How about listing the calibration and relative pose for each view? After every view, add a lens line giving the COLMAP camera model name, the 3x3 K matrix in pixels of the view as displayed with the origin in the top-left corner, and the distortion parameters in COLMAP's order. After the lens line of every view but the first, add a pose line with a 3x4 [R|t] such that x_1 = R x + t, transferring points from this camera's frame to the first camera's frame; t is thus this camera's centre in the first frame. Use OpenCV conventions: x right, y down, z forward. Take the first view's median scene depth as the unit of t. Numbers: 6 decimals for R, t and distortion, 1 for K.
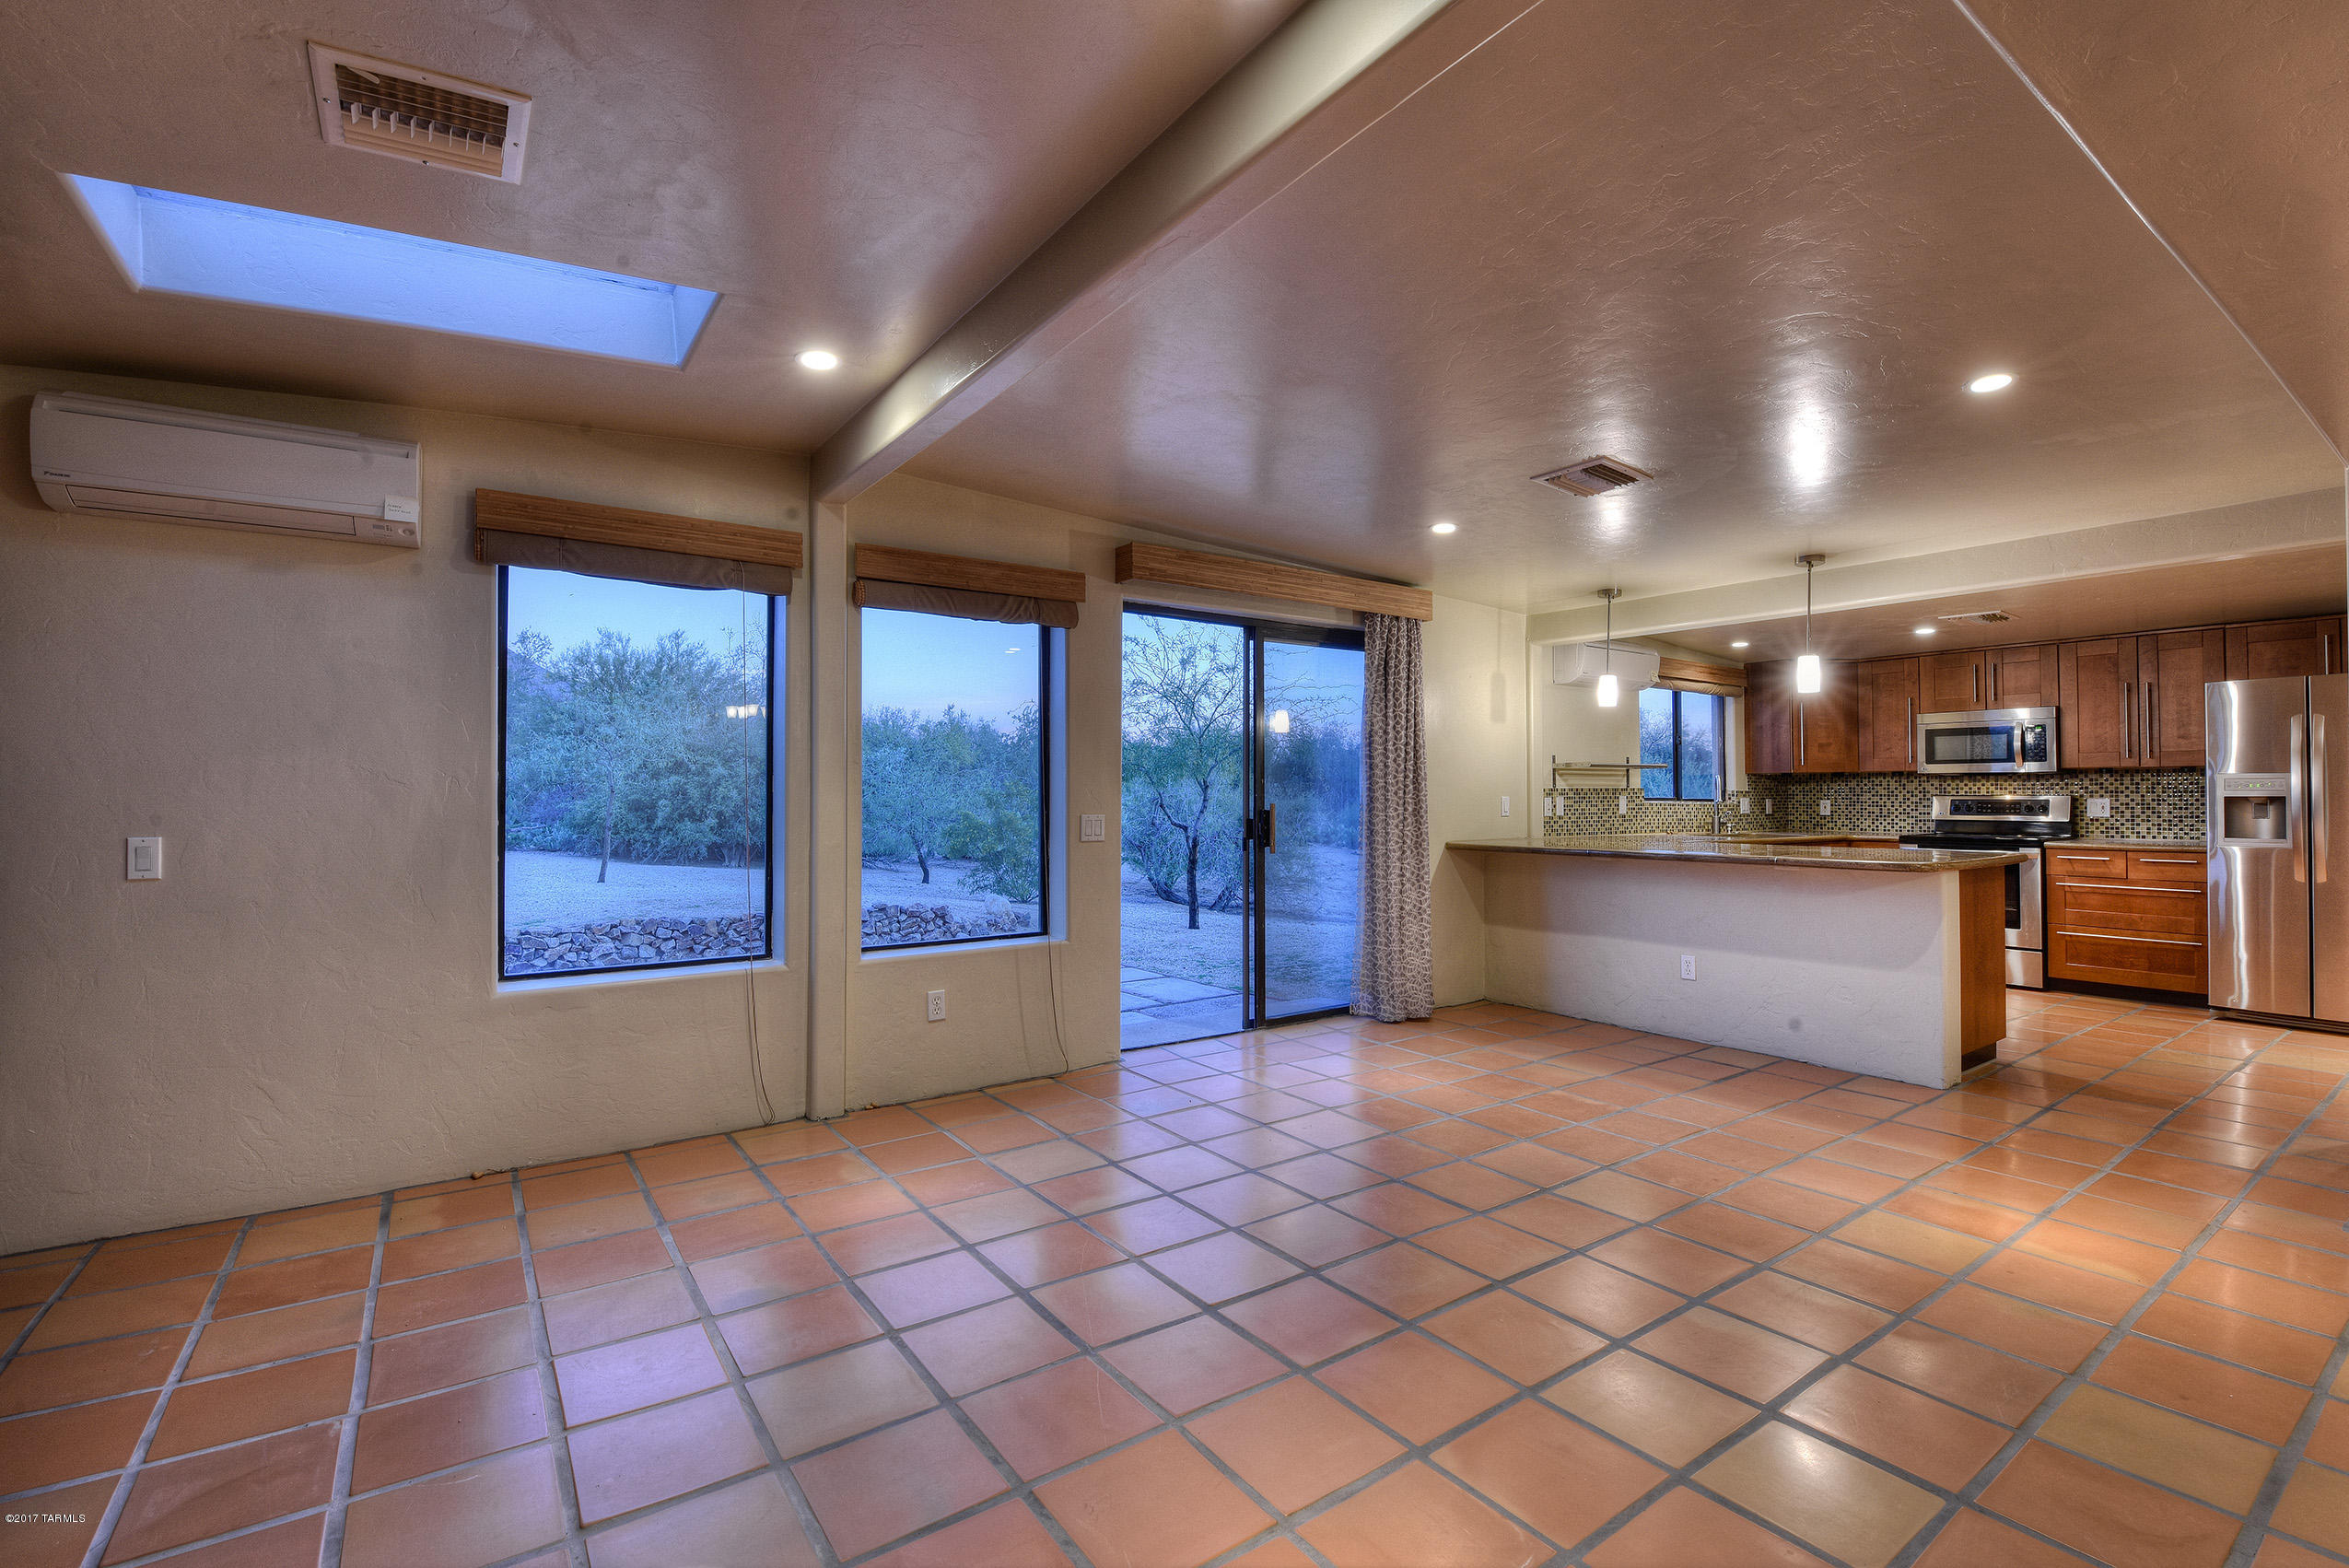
lens RADIAL K [[1024.2, 0, 1201.1], [0, 1024.2, 789.3], [0, 0, 1]] dist [-0.001952, -0.007946]
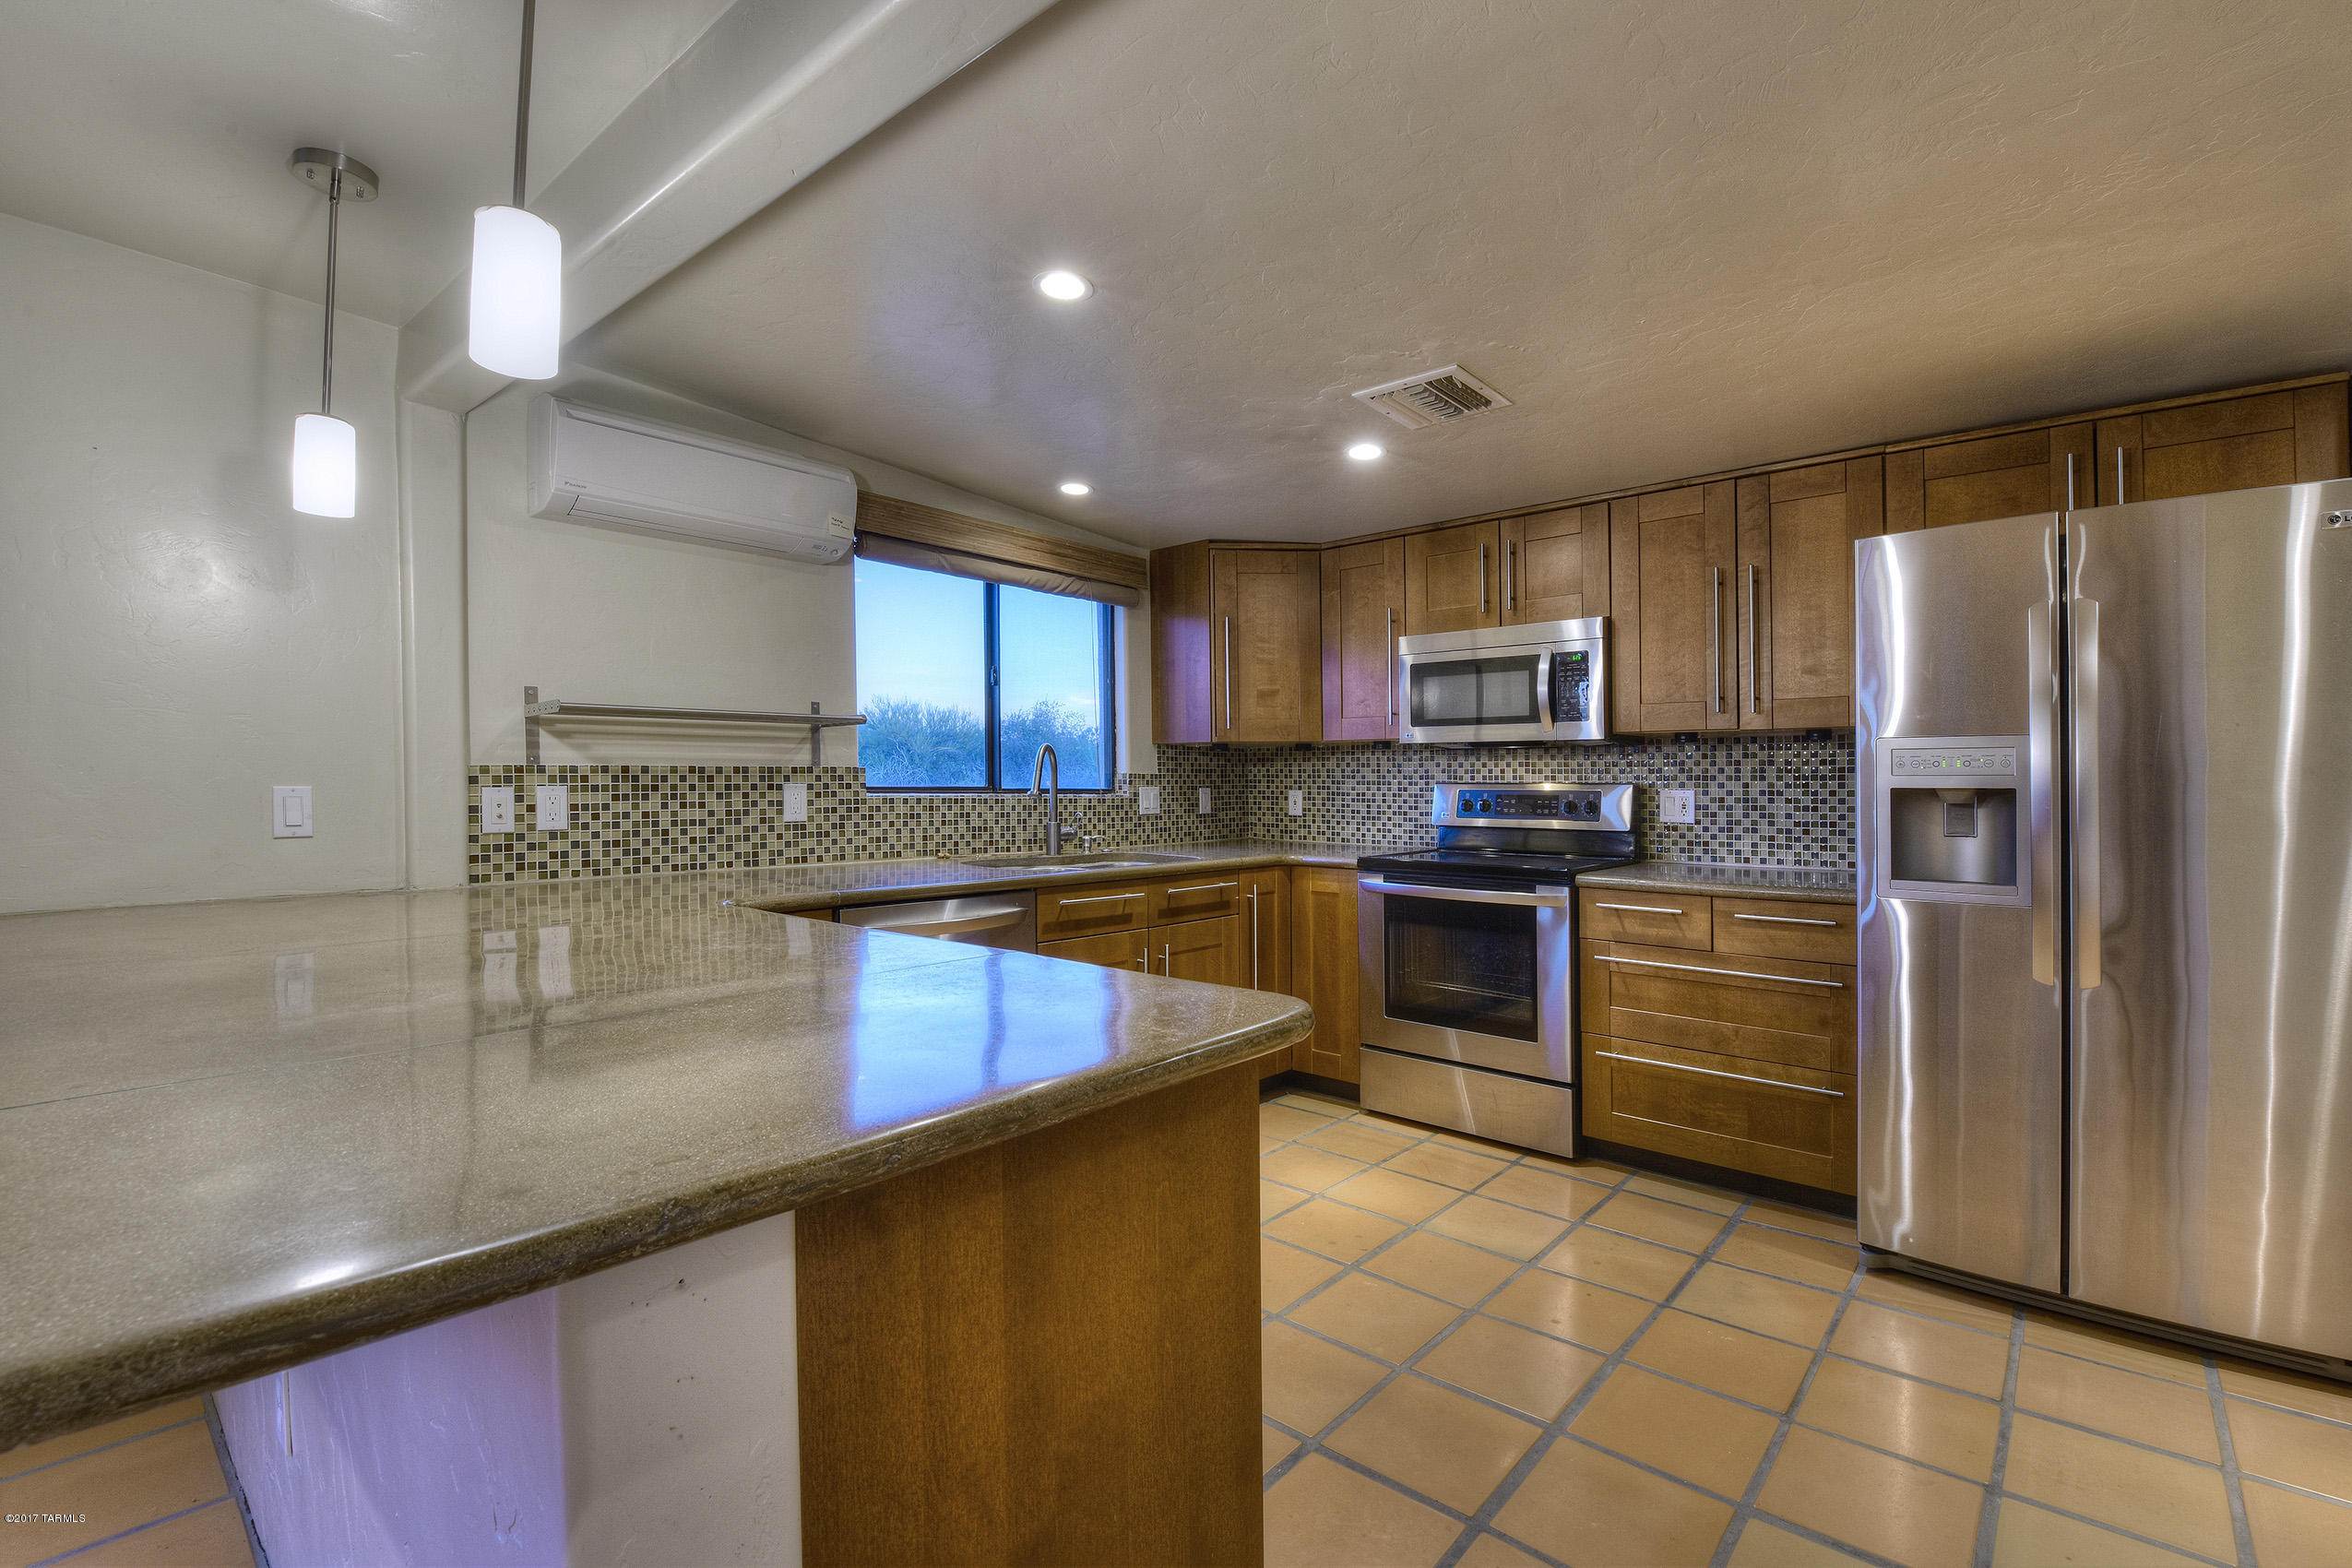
lens RADIAL K [[1034.3, 0, 1186.1], [0, 1034.3, 779.7], [0, 0, 1]] dist [-0.000004, -0.000050]
pose [[0.973910, 0.002408, 0.226920, 0.523250], [-0.003600, 0.999982, 0.004839, 0.002056], [-0.226905, -0.005530, 0.973901, 0.543370]]
